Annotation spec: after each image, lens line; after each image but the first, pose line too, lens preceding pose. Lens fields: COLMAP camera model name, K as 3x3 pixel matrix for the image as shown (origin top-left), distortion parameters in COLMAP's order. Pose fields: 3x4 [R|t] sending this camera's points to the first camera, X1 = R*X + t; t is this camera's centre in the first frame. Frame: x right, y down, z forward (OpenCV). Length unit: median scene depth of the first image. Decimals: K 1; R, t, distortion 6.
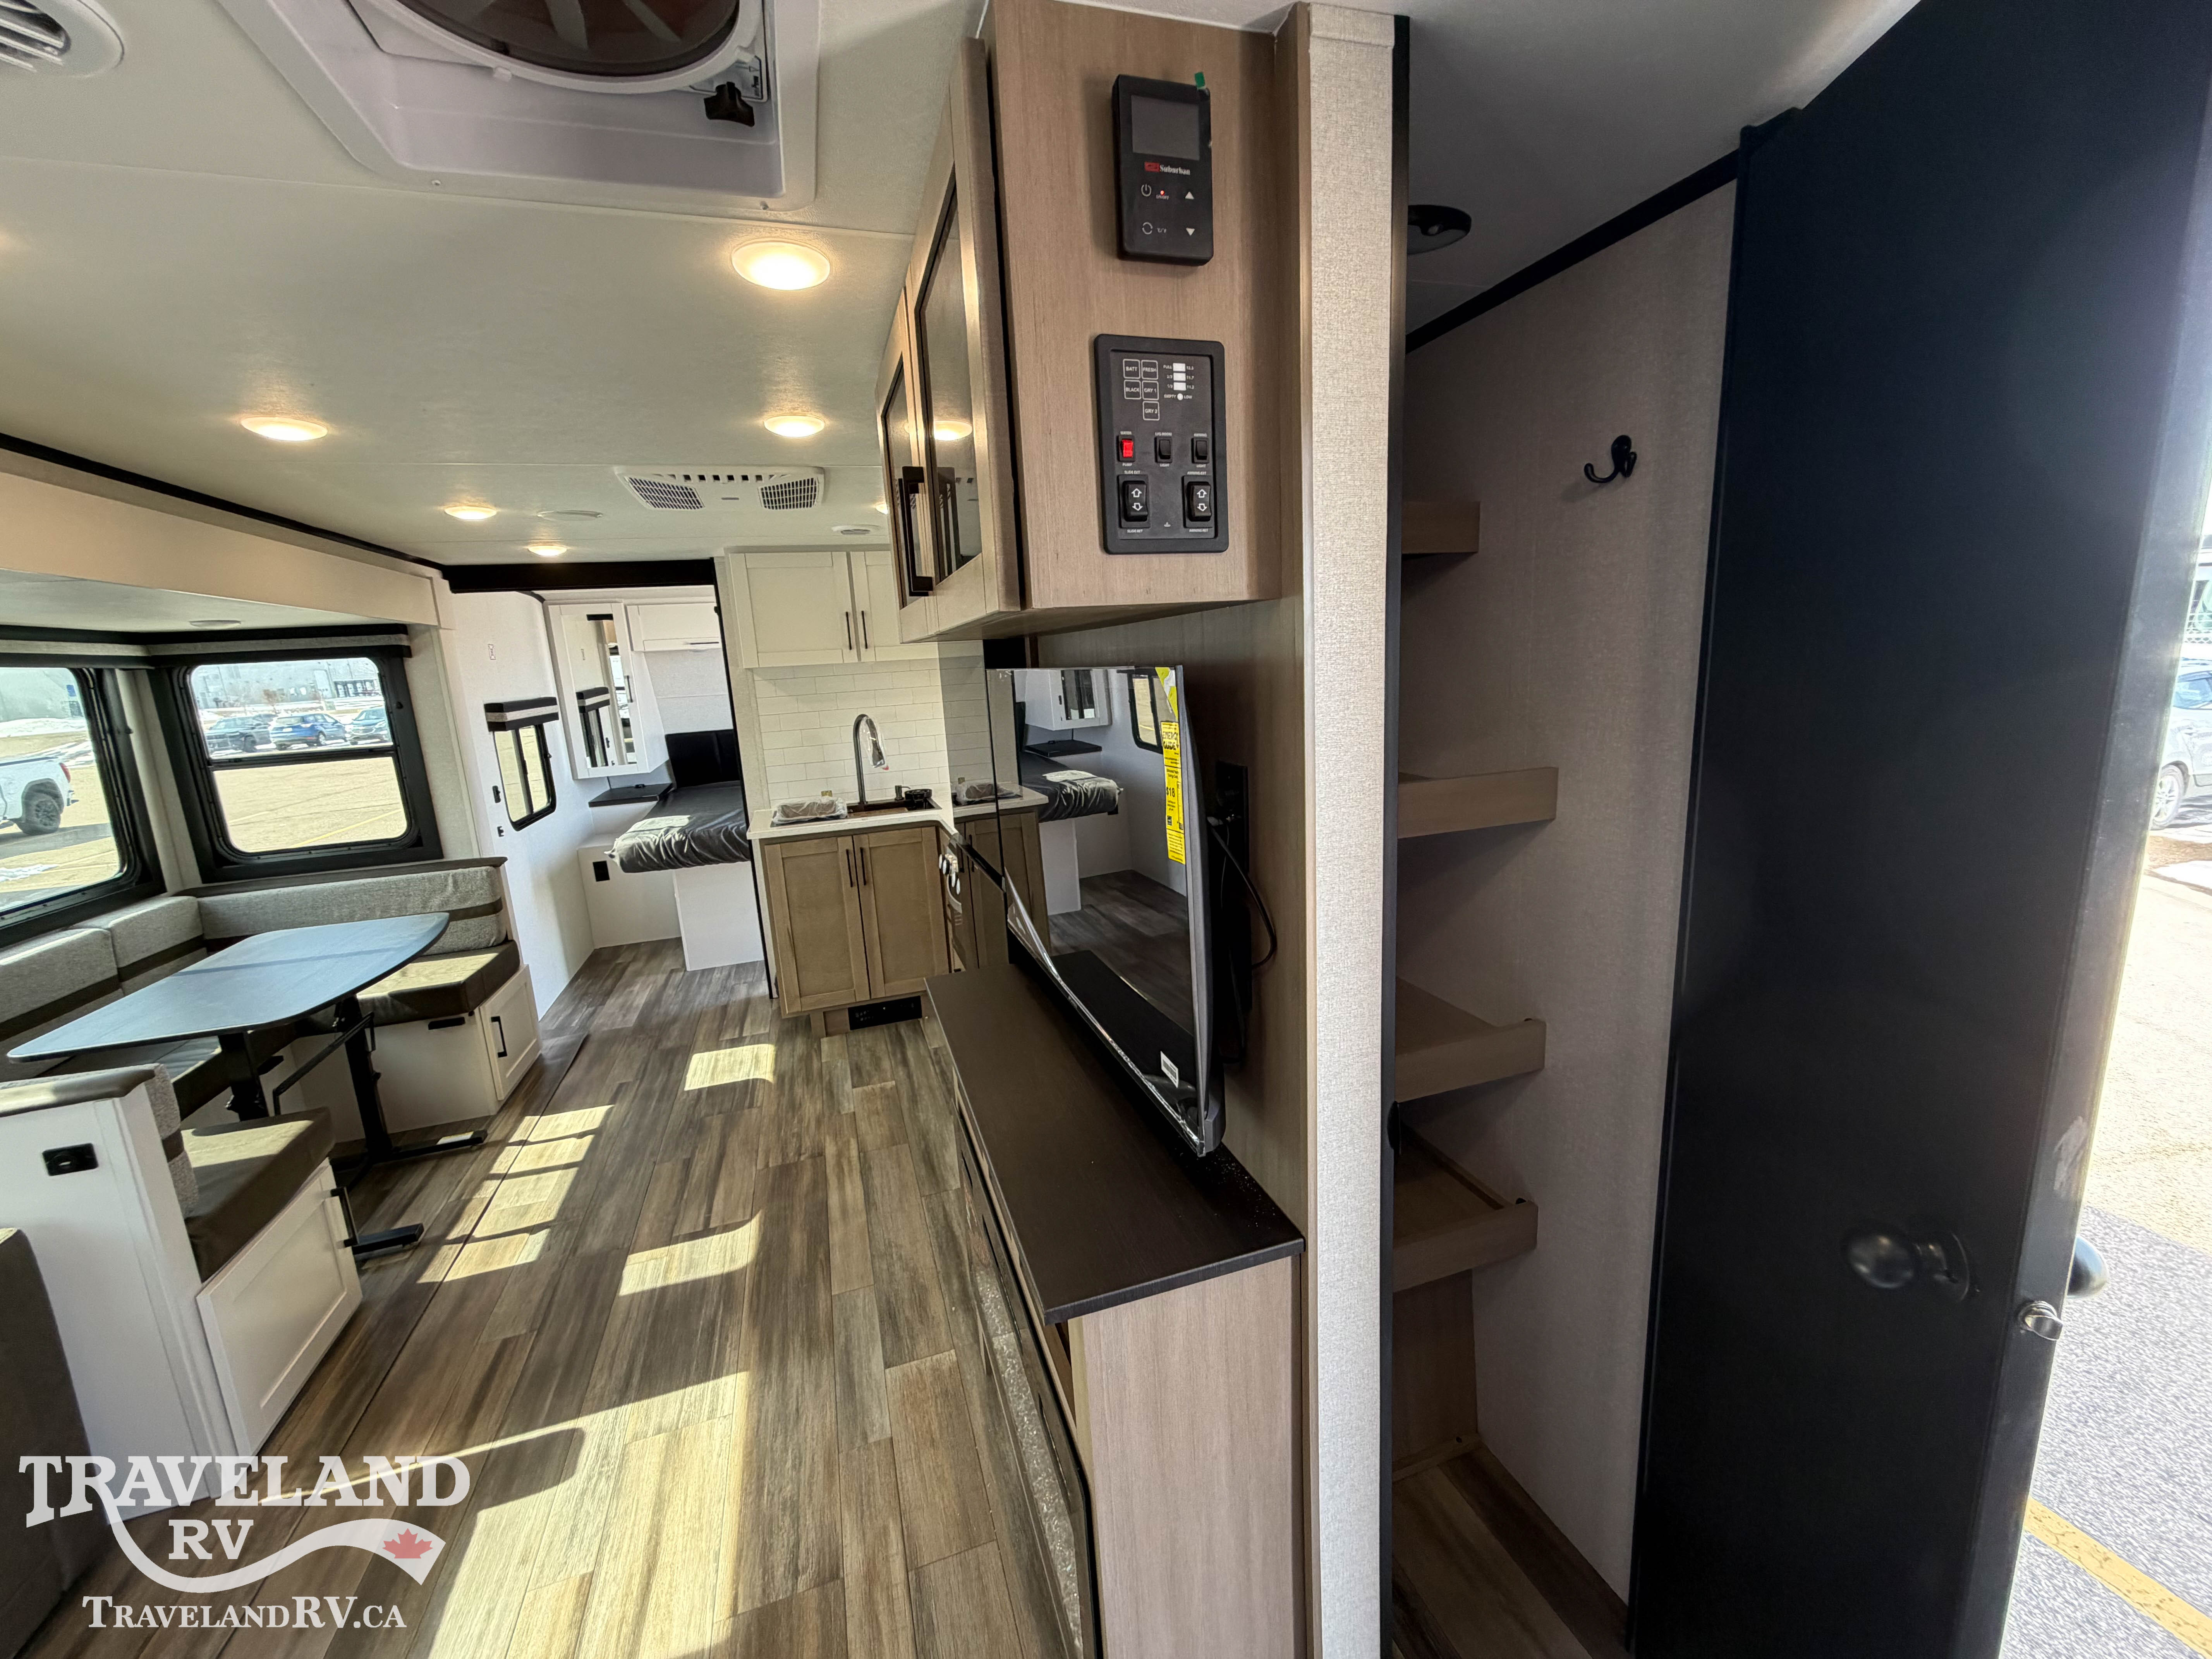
lens RADIAL K [[876.1, 0, 1098.3], [0, 876.1, 829.3], [0, 0, 1]] dist [0.000248, -0.000383]
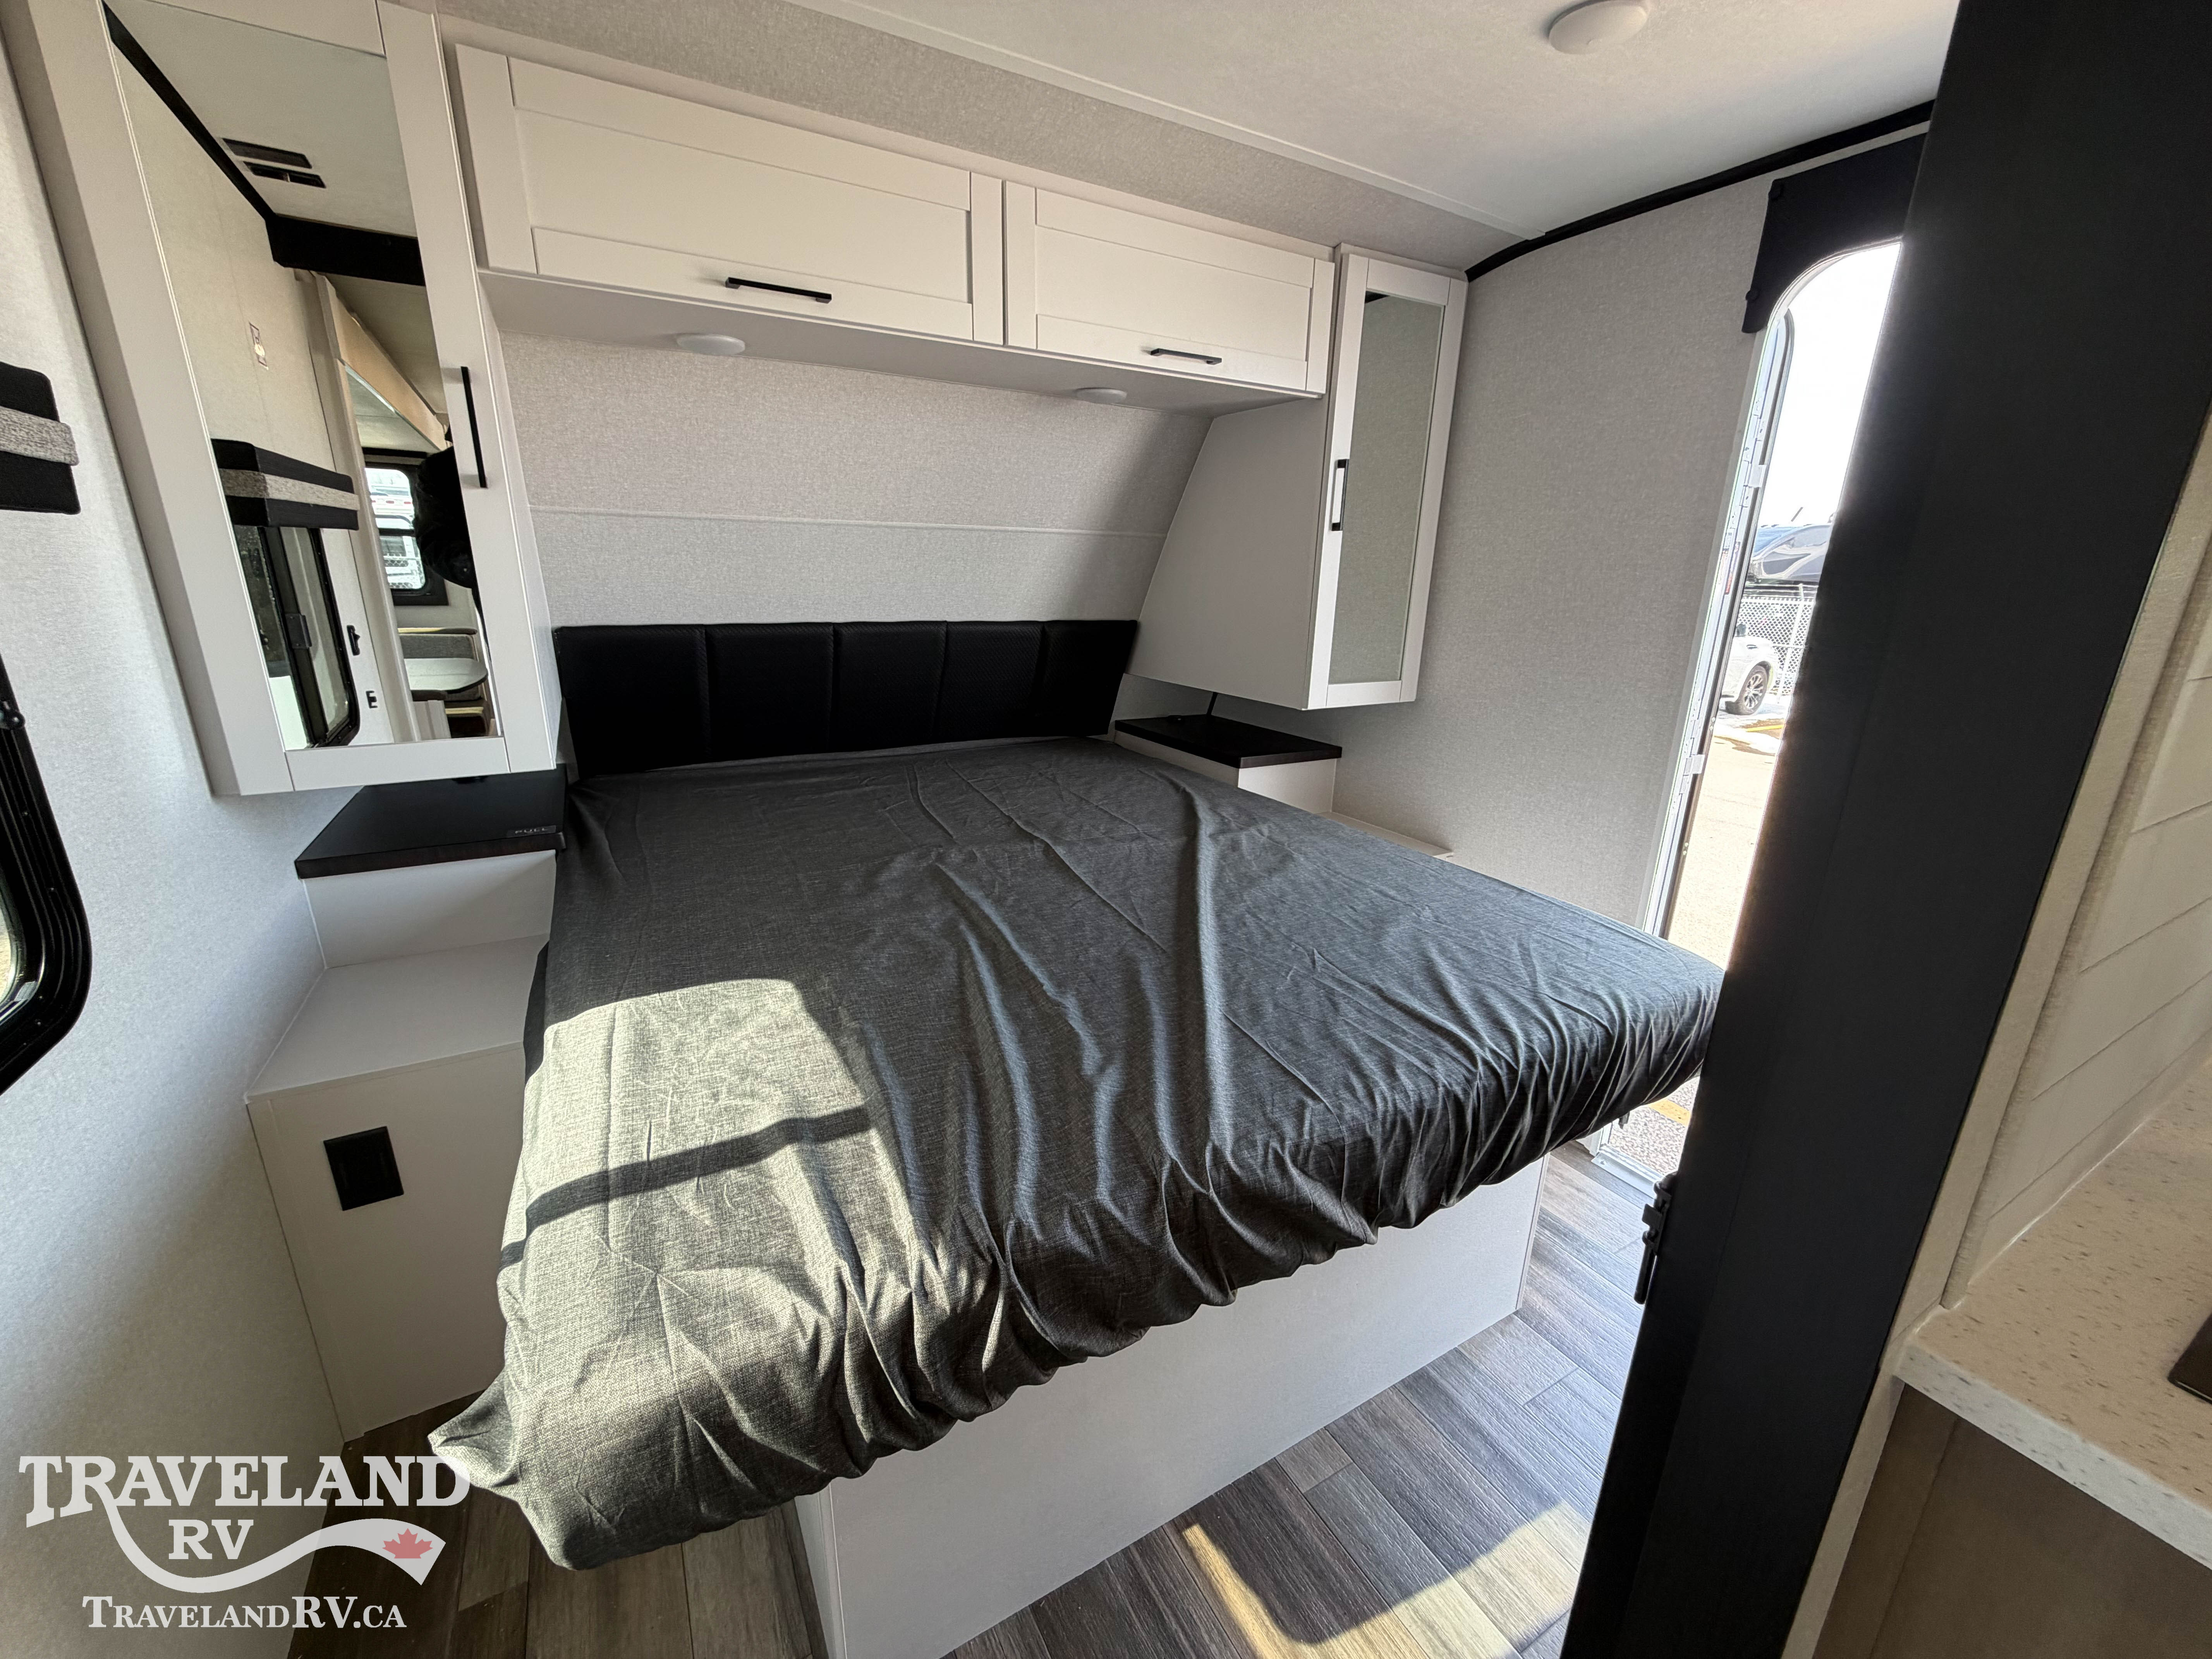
lens RADIAL K [[876.1, 0, 1098.3], [0, 876.1, 829.3], [0, 0, 1]] dist [0.000248, -0.000383]
pose [[0.978274, 0.015992, 0.206700, -0.747955], [-0.034883, 0.995503, 0.088077, -0.144074], [-0.204361, -0.093374, 0.974432, 1.300204]]
